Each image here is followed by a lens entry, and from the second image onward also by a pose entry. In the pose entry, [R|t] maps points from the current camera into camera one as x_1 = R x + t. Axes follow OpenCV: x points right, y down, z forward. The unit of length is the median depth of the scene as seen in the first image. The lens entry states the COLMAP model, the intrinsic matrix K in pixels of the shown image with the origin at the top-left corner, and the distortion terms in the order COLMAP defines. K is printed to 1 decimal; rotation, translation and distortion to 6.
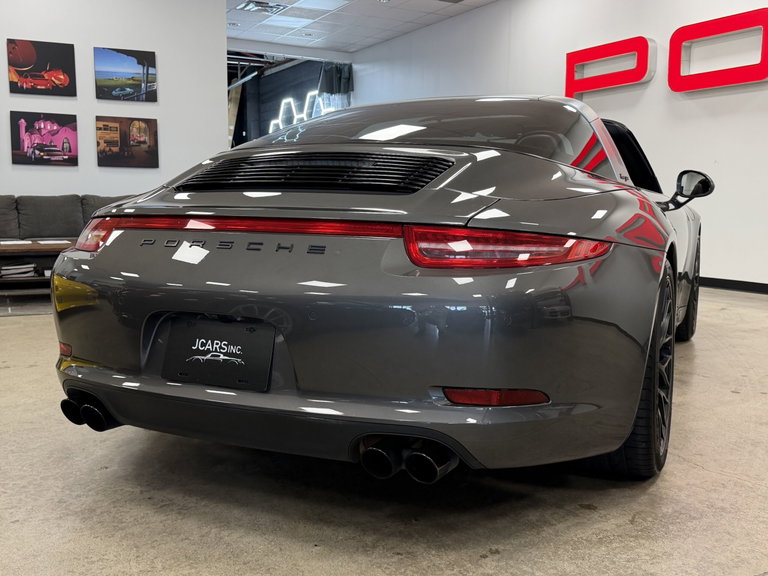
lens RADIAL K [[766.3, 0, 380.2], [0, 766.3, 285.7], [0, 0, 1]] dist [0.074764, 0.000000]
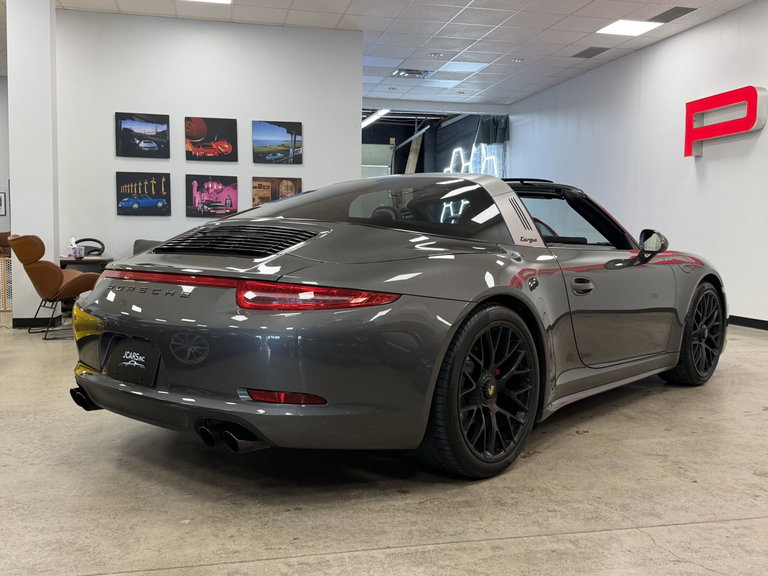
lens RADIAL K [[766.3, 0, 388.9], [0, 766.3, 290.5], [0, 0, 1]] dist [0.074764, 0.000000]
pose [[0.960777, 0.022069, -0.276441, 0.178592], [-0.033941, 0.998692, -0.038233, -0.002630], [0.275236, 0.046116, 0.960270, -0.087493]]
